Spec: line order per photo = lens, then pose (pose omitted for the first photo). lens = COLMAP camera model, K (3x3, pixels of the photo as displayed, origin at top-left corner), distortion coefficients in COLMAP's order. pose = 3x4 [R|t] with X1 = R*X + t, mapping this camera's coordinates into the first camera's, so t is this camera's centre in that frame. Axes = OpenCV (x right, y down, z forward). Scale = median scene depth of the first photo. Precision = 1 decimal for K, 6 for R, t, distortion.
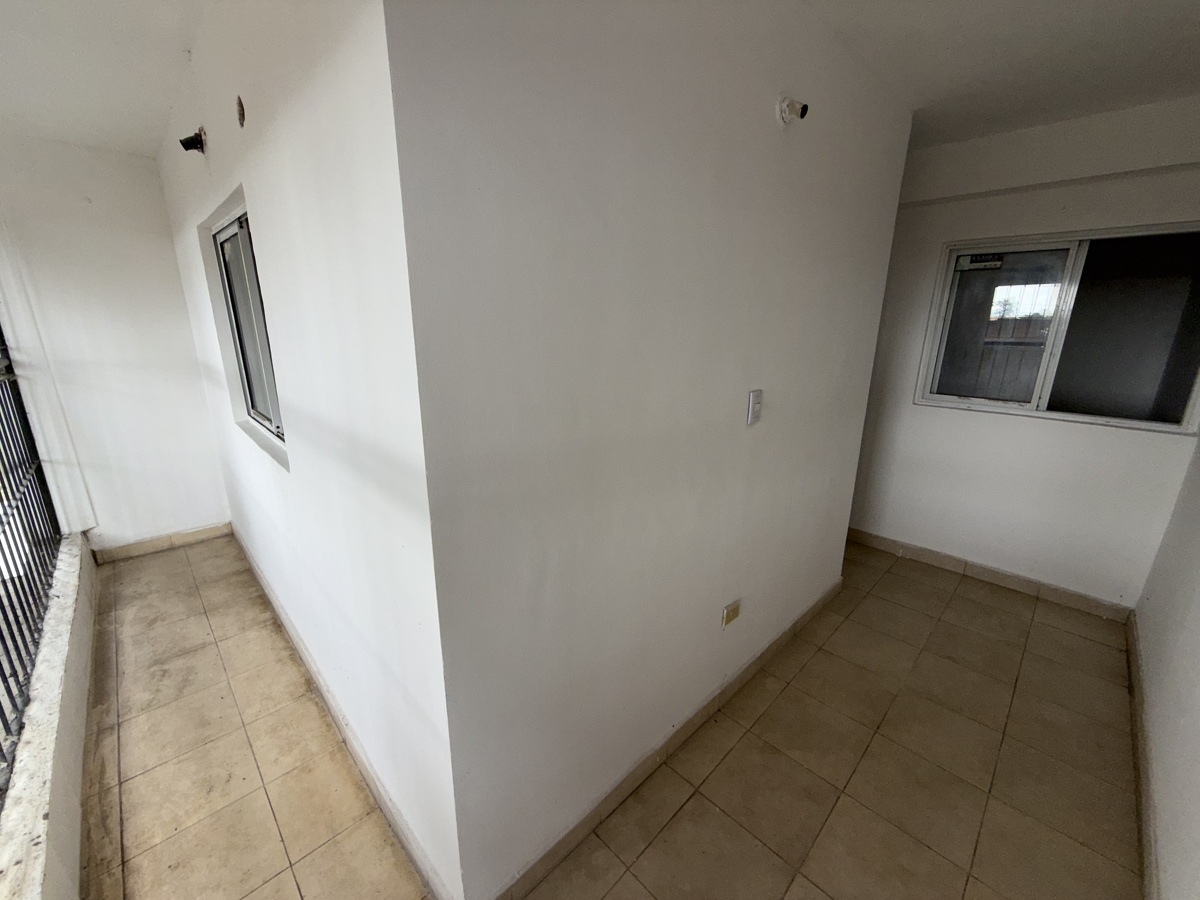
lens RADIAL K [[476.8, 0, 600.0], [0, 476.8, 450.0], [0, 0, 1]] dist [-0.001518, -0.000231]
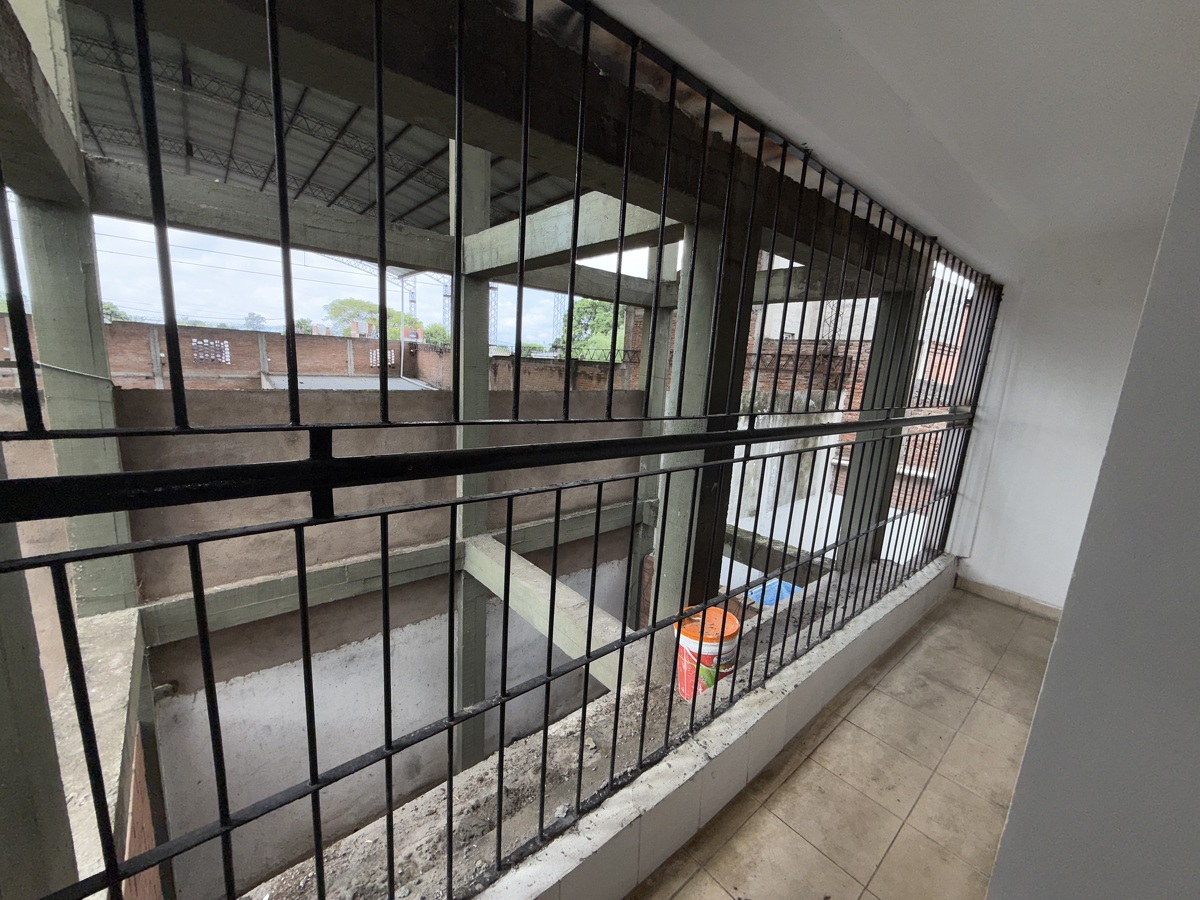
lens RADIAL K [[476.8, 0, 600.0], [0, 476.8, 450.0], [0, 0, 1]] dist [-0.001518, -0.000231]
pose [[-0.065735, 0.173413, -0.982653, 0.131791], [-0.320775, 0.928838, 0.185374, -0.014774], [0.944871, 0.327397, -0.005431, 0.070279]]
